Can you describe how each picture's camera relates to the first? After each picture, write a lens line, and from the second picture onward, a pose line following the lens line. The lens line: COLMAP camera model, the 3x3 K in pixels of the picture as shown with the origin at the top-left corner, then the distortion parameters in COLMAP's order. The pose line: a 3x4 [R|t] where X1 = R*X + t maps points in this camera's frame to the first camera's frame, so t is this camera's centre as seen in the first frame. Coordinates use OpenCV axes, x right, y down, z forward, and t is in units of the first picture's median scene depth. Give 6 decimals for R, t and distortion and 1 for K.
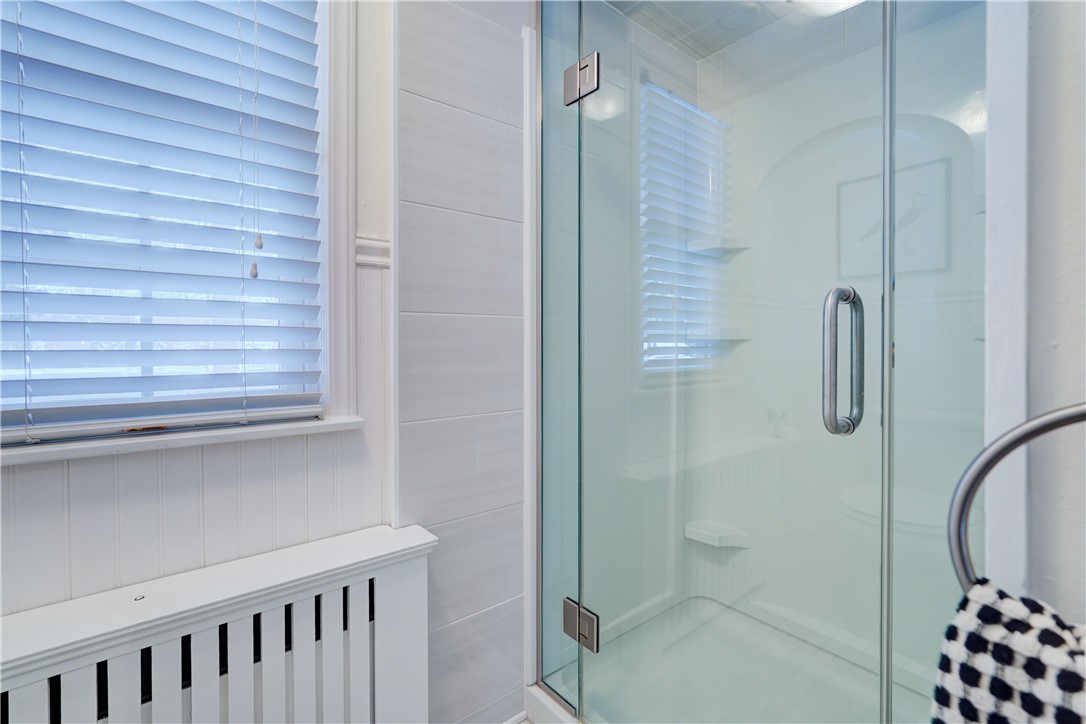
lens RADIAL K [[503.2, 0, 524.1], [0, 503.2, 349.3], [0, 0, 1]] dist [-0.003185, 0.001189]
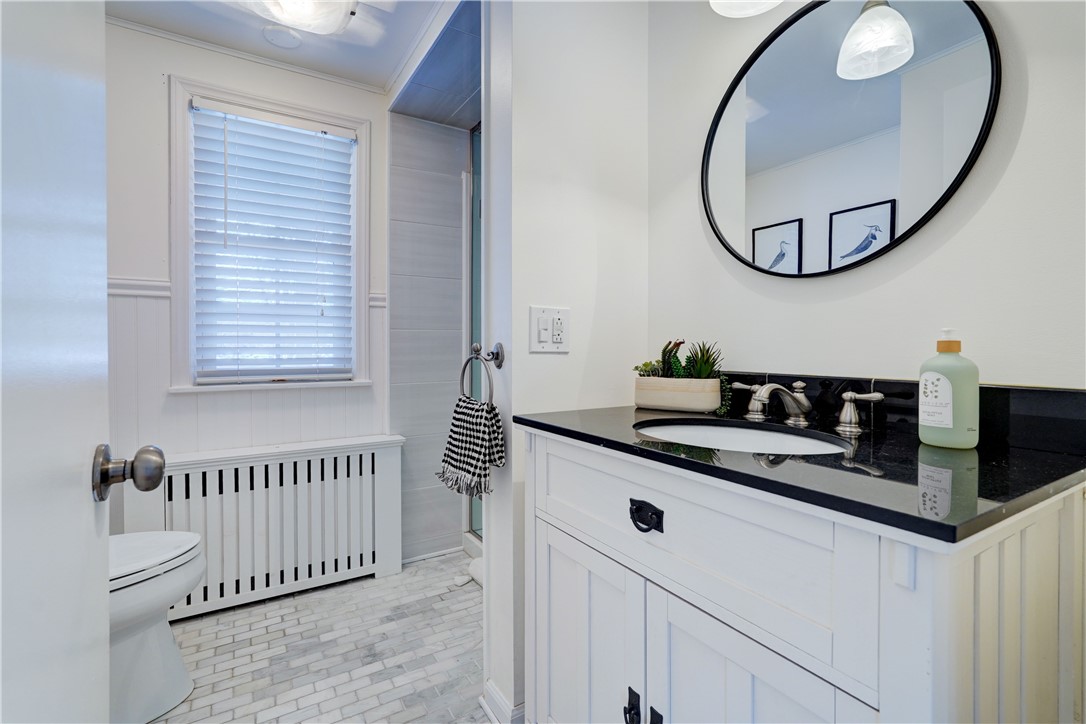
lens RADIAL K [[503.2, 0, 524.1], [0, 503.2, 349.3], [0, 0, 1]] dist [-0.003185, 0.001189]
pose [[0.991752, -0.002283, -0.128150, 0.585220], [0.000853, 0.999937, -0.011211, 0.032609], [0.128167, 0.011009, 0.991691, -1.008133]]
